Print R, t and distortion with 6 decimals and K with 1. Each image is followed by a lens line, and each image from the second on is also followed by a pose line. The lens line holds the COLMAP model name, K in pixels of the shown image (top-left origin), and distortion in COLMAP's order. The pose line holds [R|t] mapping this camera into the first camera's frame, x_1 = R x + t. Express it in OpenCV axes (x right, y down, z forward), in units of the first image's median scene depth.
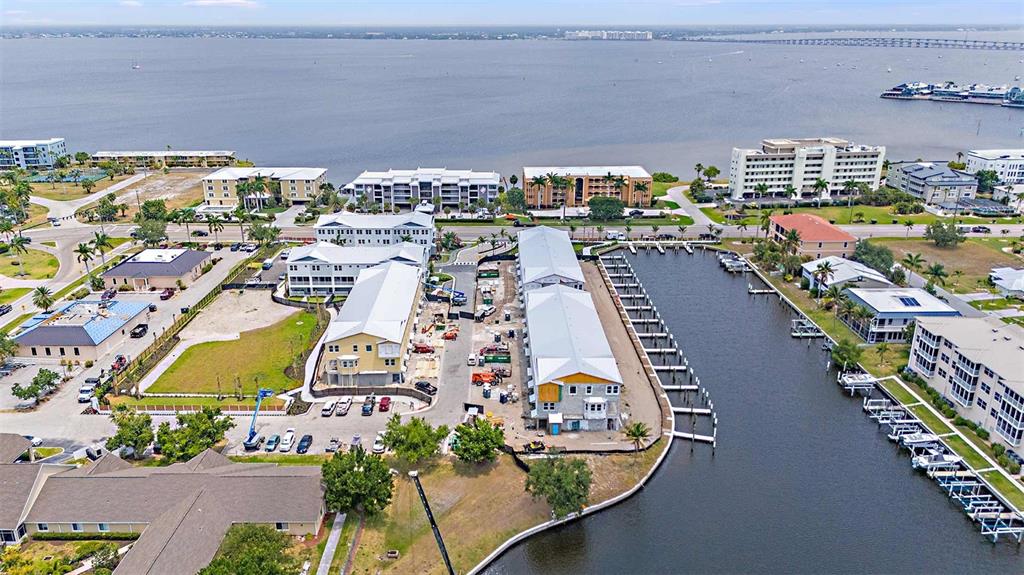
lens RADIAL K [[740.1, 0, 511.2], [0, 740.1, 288.4], [0, 0, 1]] dist [0.091429, -0.000979]
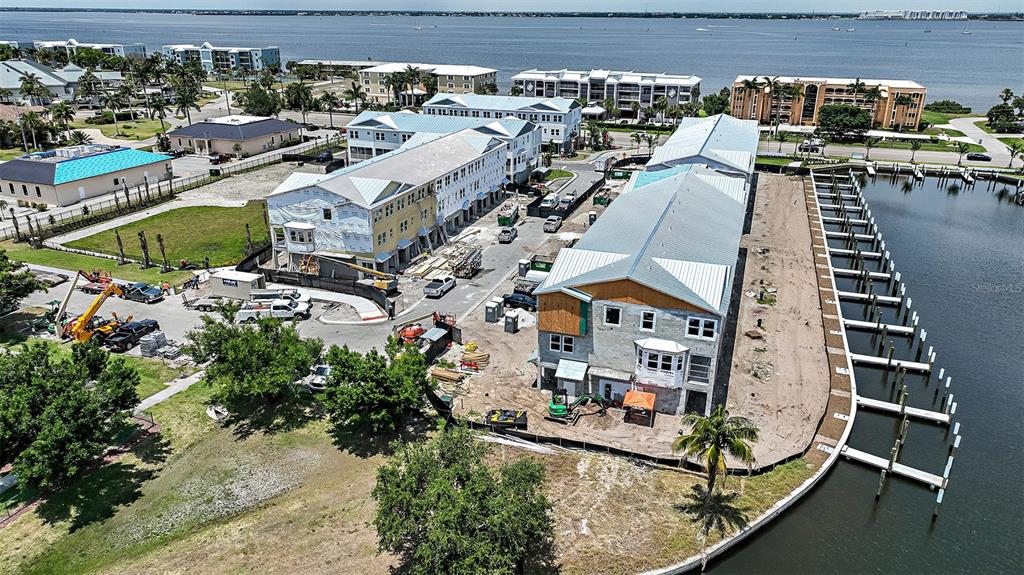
lens RADIAL K [[710.3, 0, 504.8], [0, 710.3, 287.1], [0, 0, 1]] dist [0.004515, 0.007828]
pose [[0.932655, 0.124945, -0.338443, 0.128149], [-0.112863, 0.992074, 0.055232, 0.077589], [0.342662, -0.013315, 0.939364, 0.425752]]
